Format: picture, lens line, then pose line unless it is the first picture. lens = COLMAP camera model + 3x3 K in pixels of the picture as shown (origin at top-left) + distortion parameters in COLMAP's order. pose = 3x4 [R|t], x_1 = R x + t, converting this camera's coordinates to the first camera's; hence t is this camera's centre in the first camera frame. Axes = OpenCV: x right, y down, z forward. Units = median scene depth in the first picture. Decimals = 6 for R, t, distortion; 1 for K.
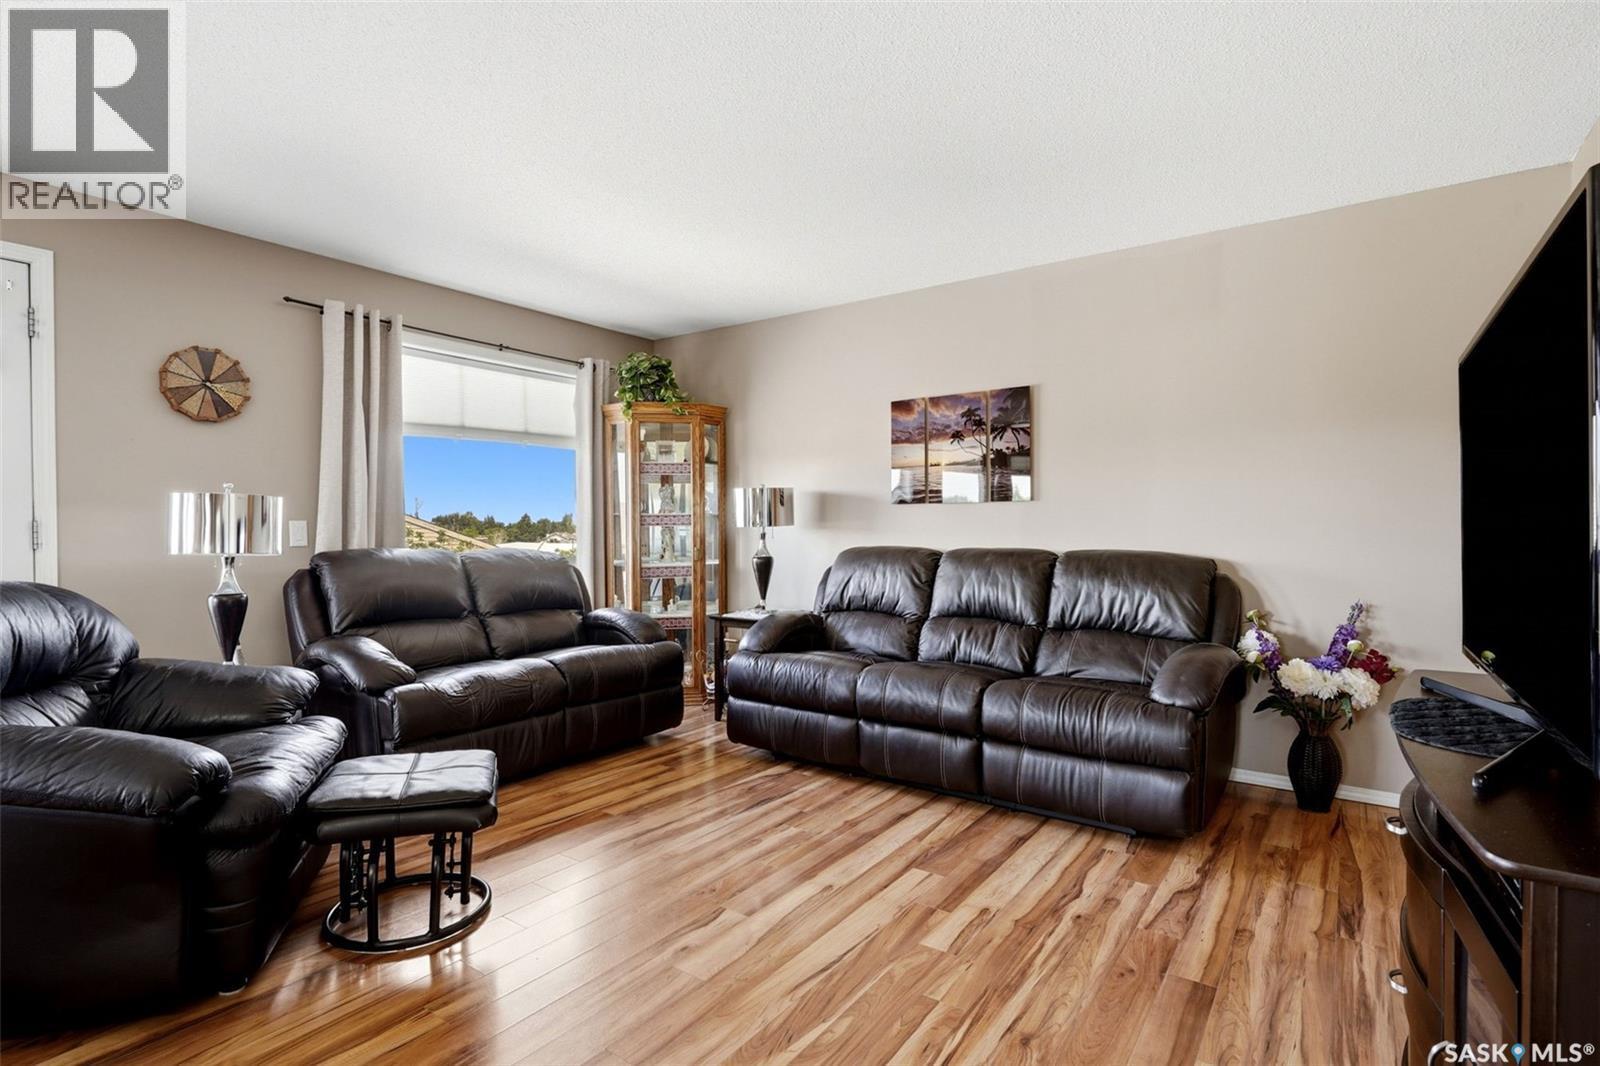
lens RADIAL K [[799.3, 0, 807.9], [0, 799.3, 530.8], [0, 0, 1]] dist [-0.009281, -0.000148]
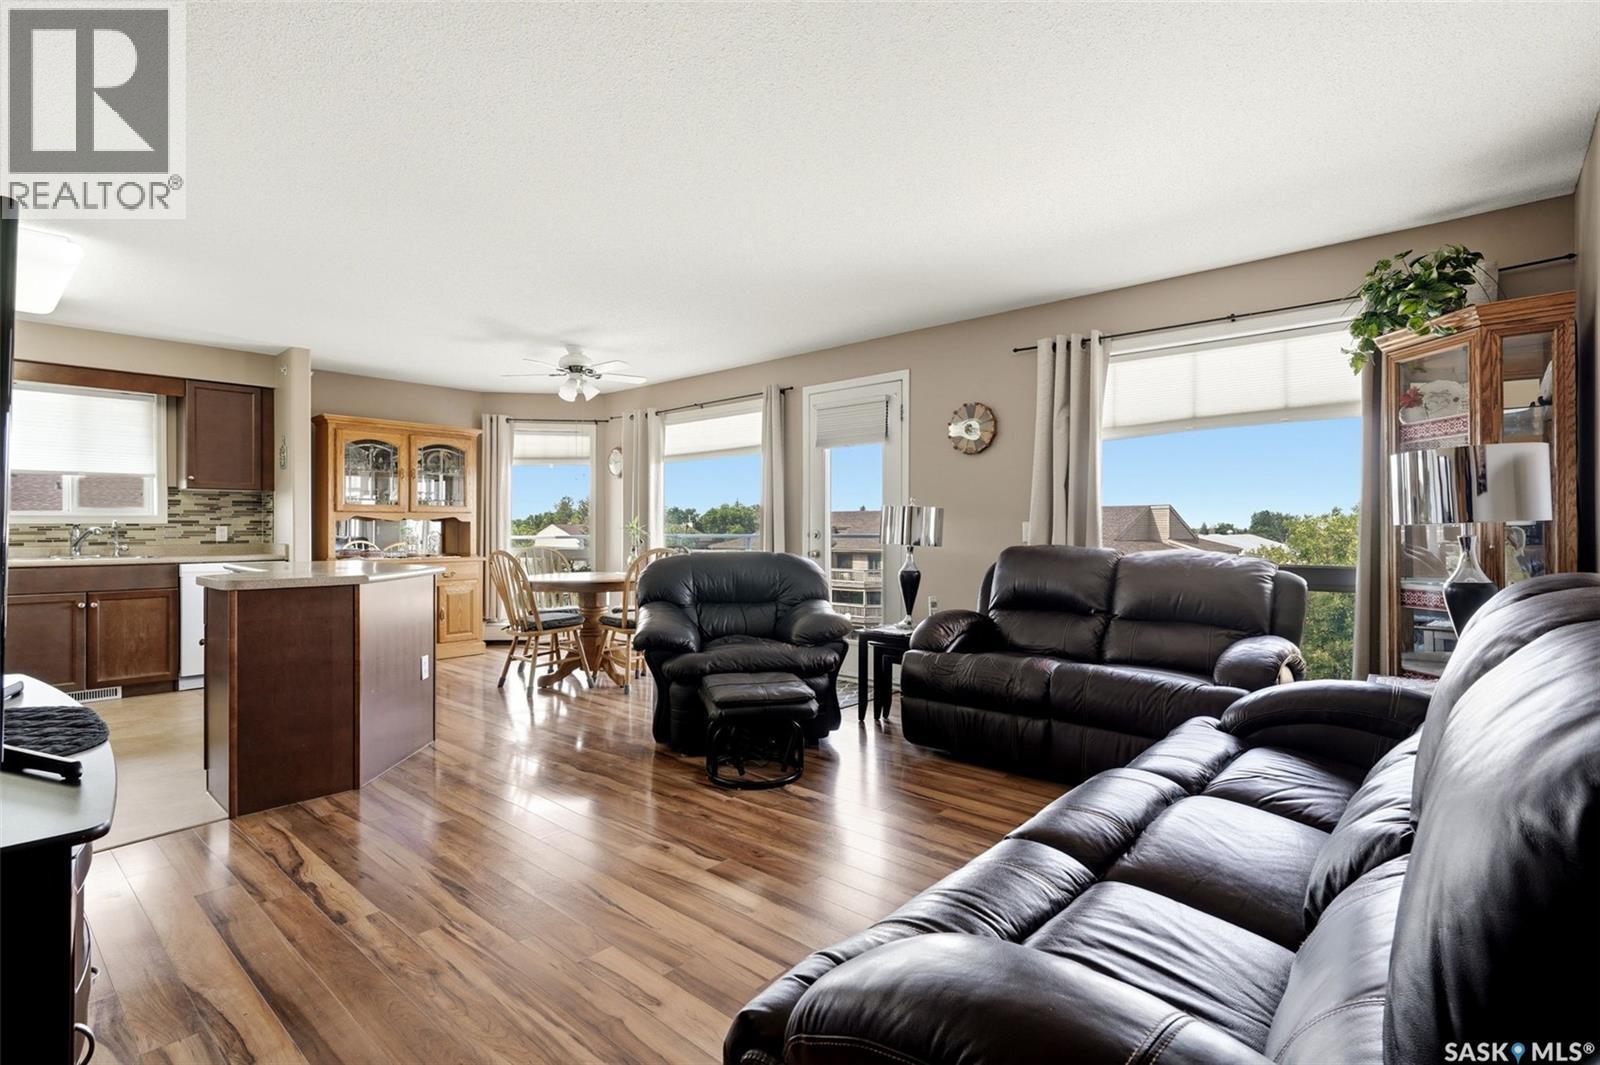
lens RADIAL K [[767.7, 0, 783.7], [0, 767.7, 531.3], [0, 0, 1]] dist [0.001796, 0.002815]
pose [[-0.125318, 0.008027, -0.992084, 0.650923], [-0.003742, 0.999956, 0.008563, -0.007256], [0.992110, 0.004785, -0.125283, 0.813644]]
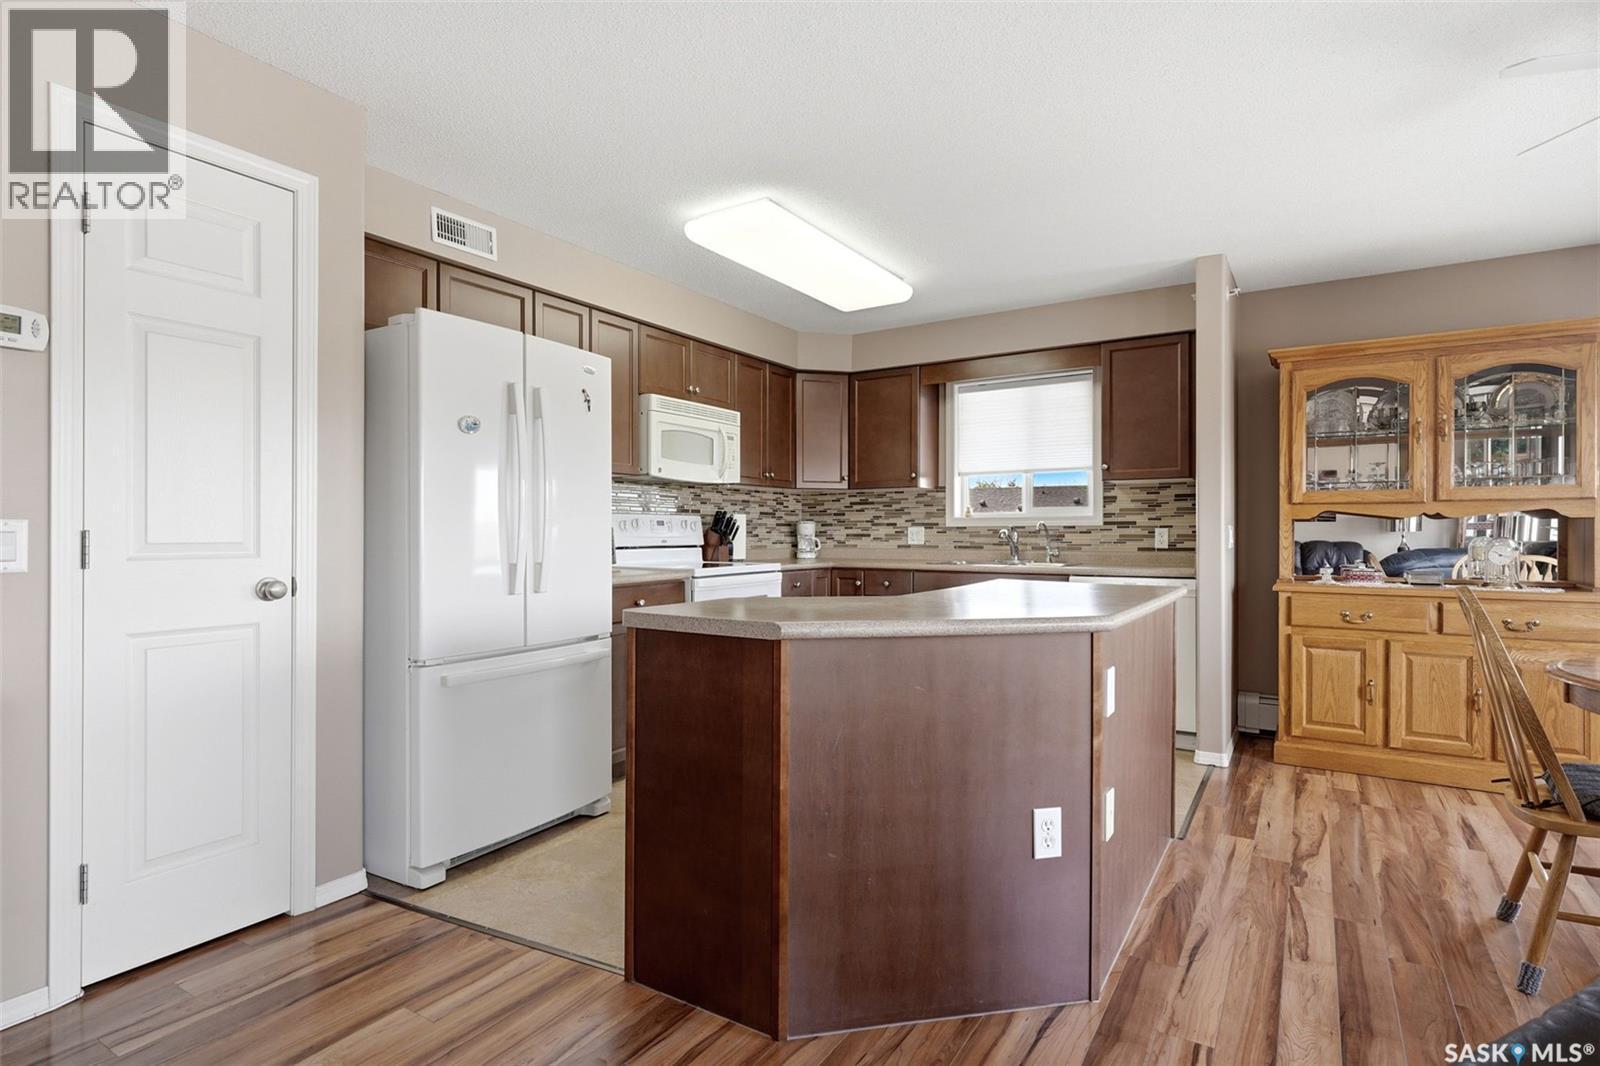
lens RADIAL K [[799.3, 0, 820.9], [0, 799.3, 532.3], [0, 0, 1]] dist [-0.009281, -0.000148]
pose [[-0.998615, 0.001259, -0.052590, -0.229249], [0.001021, 0.999989, 0.004546, 0.000404], [0.052595, 0.004486, -0.998606, 0.670610]]
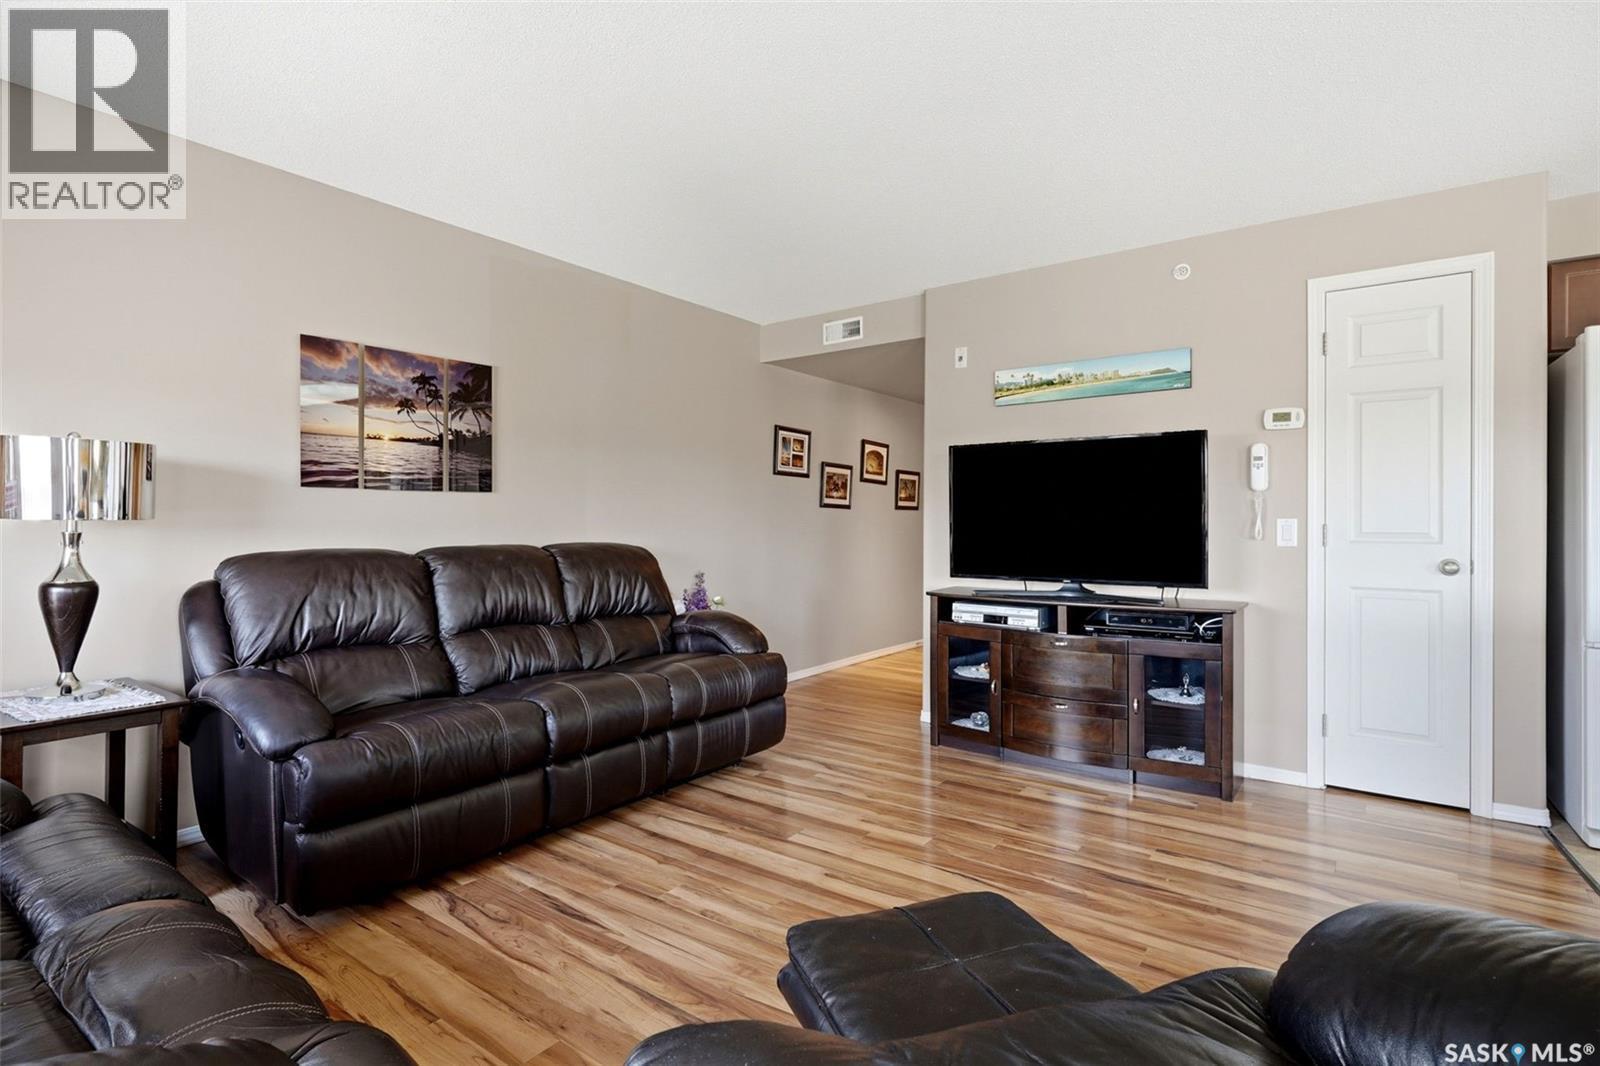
lens RADIAL K [[767.7, 0, 812.8], [0, 767.7, 519.6], [0, 0, 1]] dist [0.001796, 0.002815]
pose [[0.008169, 0.002224, 0.999964, -0.674469], [0.002745, 0.999994, -0.002247, -0.004112], [-0.999963, 0.002764, 0.008163, 0.712395]]
